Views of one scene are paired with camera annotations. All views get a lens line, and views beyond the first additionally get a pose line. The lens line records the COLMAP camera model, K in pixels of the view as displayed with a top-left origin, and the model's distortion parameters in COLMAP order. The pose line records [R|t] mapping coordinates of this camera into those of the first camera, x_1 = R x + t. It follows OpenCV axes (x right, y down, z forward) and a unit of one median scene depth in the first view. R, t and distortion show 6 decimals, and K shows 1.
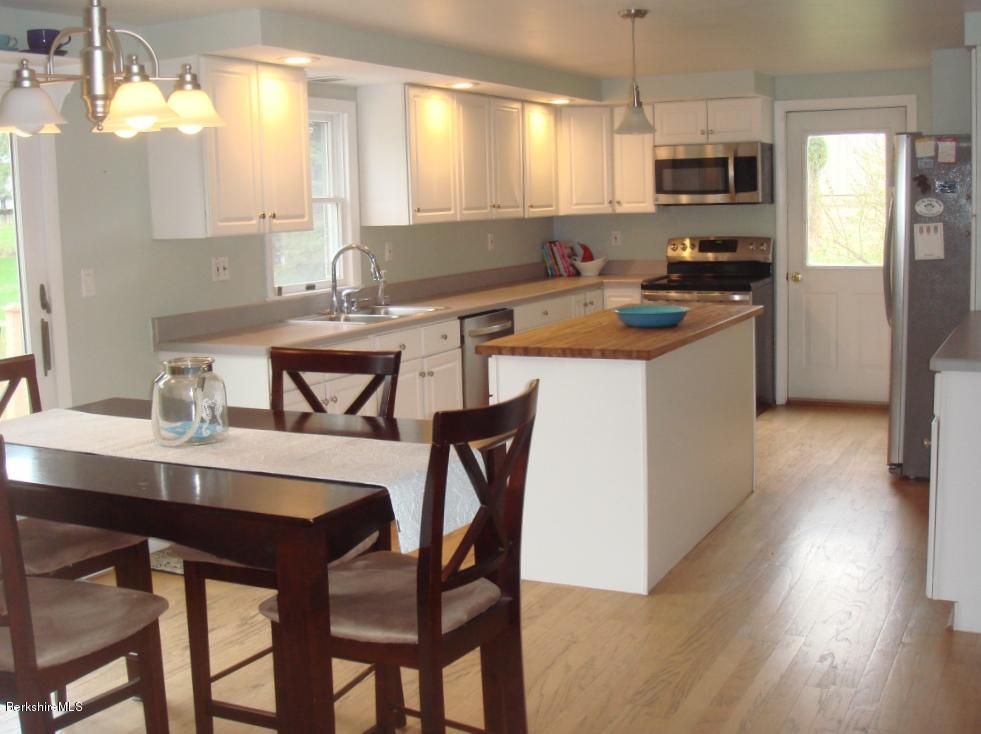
lens RADIAL K [[1095.7, 0, 484.7], [0, 1095.7, 364.5], [0, 0, 1]] dist [-0.136508, 0.000000]
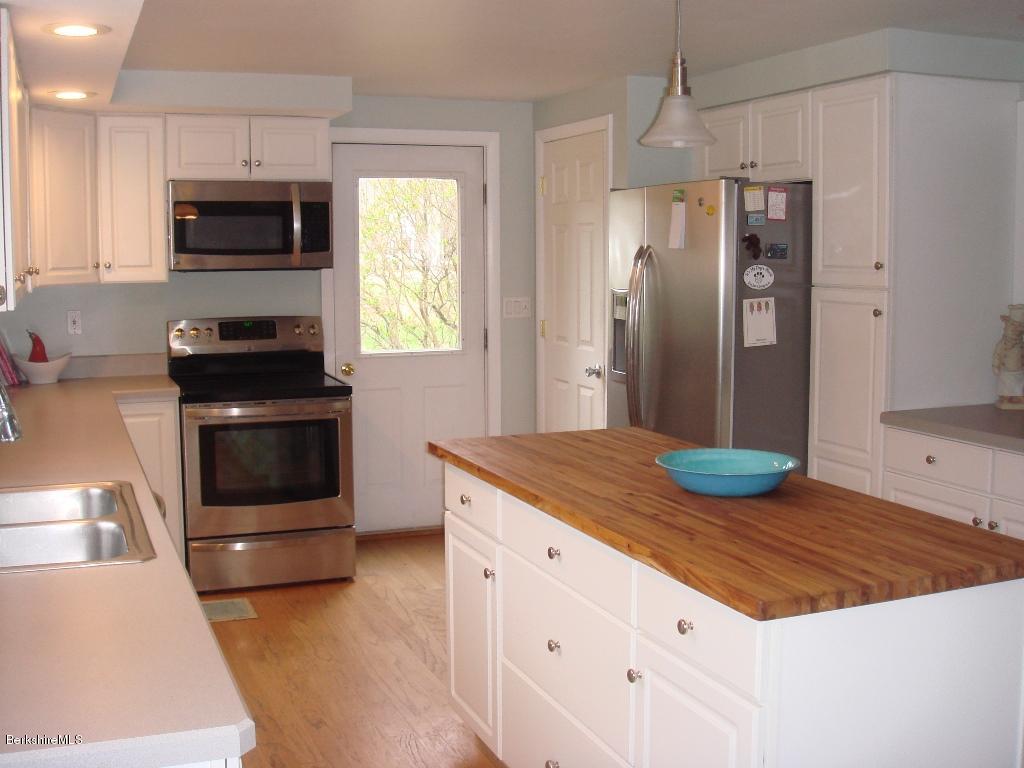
lens RADIAL K [[1143.7, 0, 513.0], [0, 1143.7, 380.9], [0, 0, 1]] dist [-0.136508, 0.000000]
pose [[0.669713, -0.055838, 0.740518, -0.300704], [0.092342, 0.995692, -0.008433, -0.082352], [-0.736857, 0.074029, 0.671984, 0.584720]]
